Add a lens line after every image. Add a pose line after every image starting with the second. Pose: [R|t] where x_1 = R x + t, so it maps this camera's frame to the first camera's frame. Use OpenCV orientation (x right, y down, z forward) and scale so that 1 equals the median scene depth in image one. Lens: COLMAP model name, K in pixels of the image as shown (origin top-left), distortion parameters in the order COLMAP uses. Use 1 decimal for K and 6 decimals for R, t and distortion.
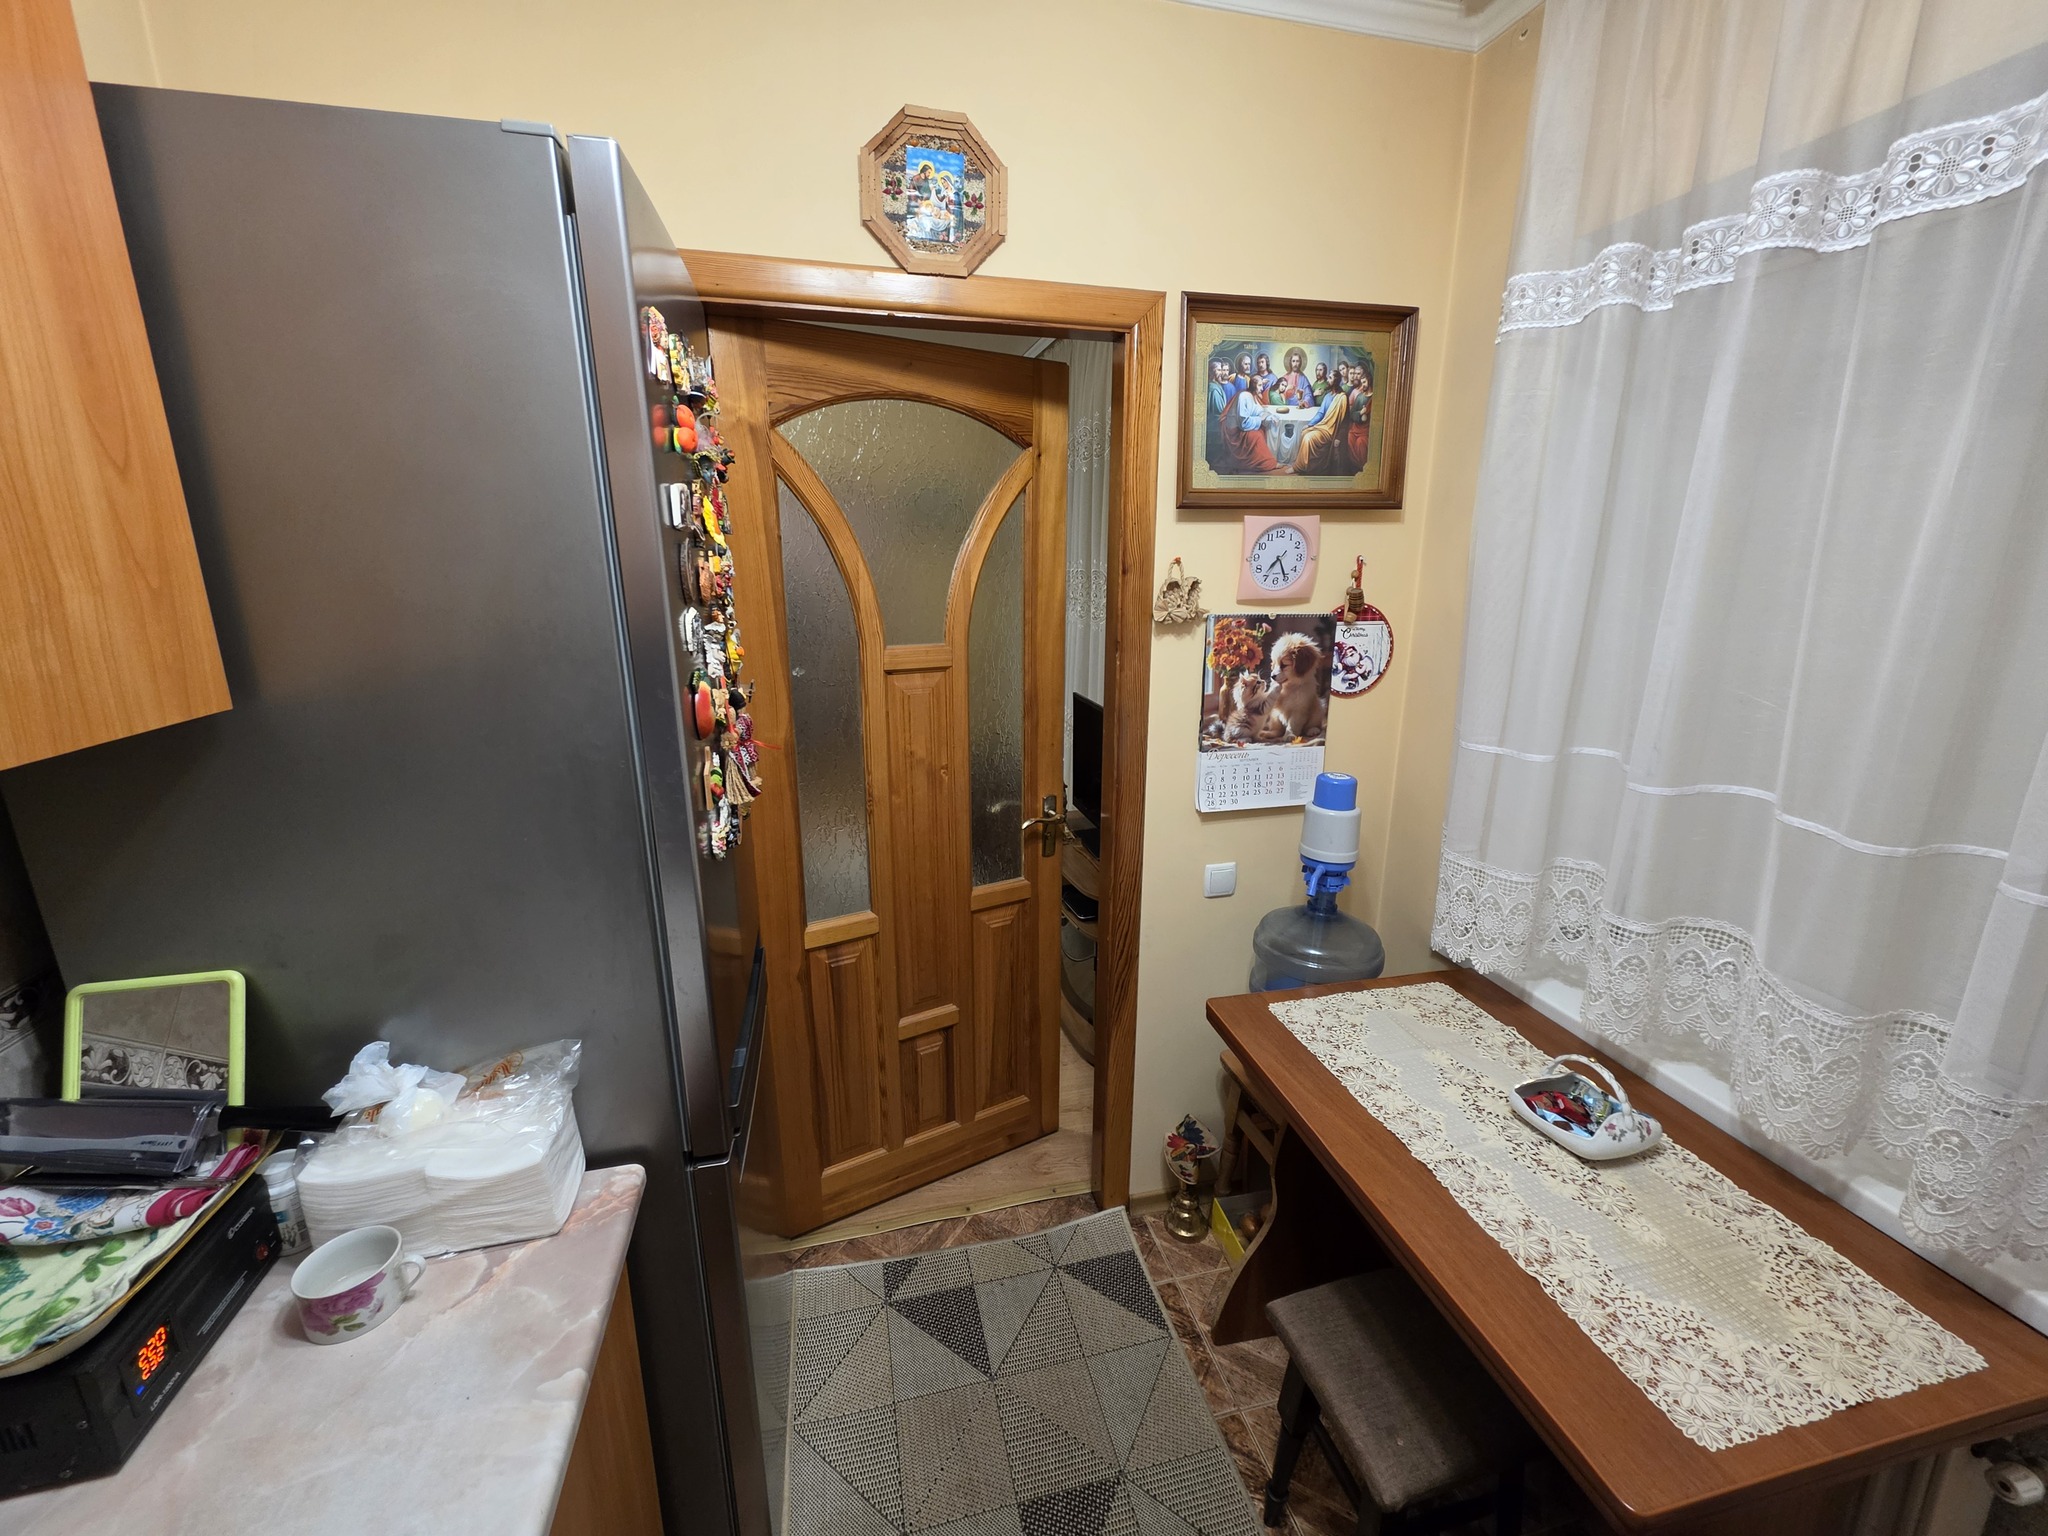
lens RADIAL K [[812.0, 0, 1022.9], [0, 812.0, 761.5], [0, 0, 1]] dist [0.000865, 0.000283]
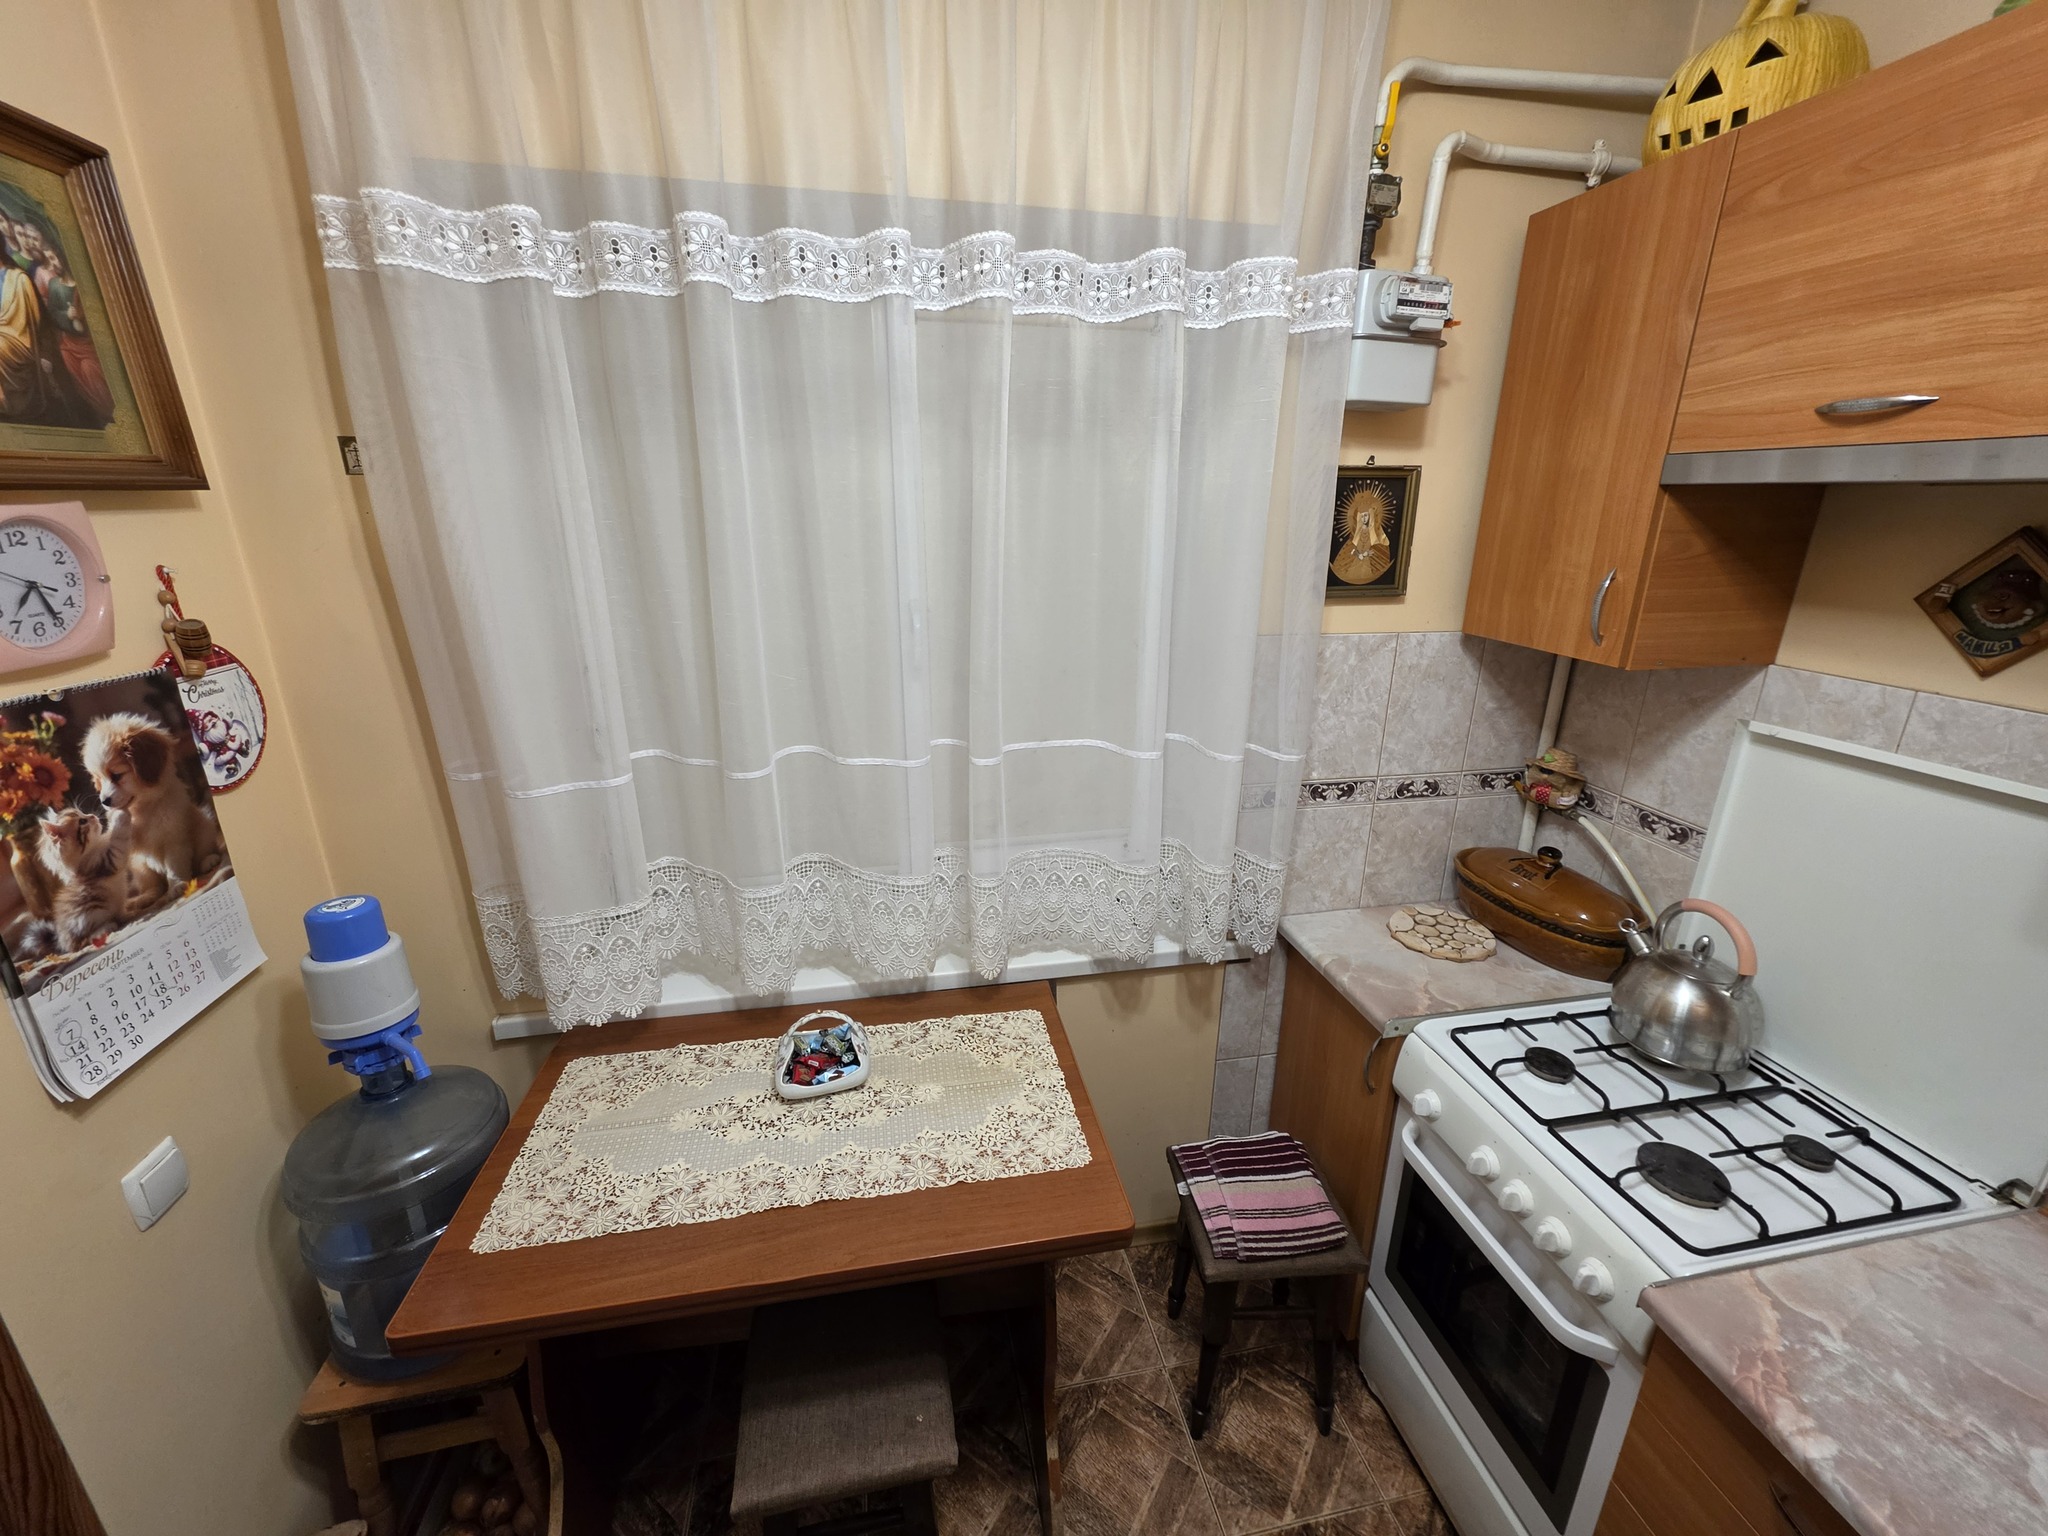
lens RADIAL K [[821.5, 0, 1032.0], [0, 821.5, 760.1], [0, 0, 1]] dist [0.000873, -0.000689]
pose [[0.041074, -0.301234, 0.952665, -0.183516], [0.237709, 0.929039, 0.283514, -0.143429], [-0.970468, 0.214812, 0.109766, 0.351000]]
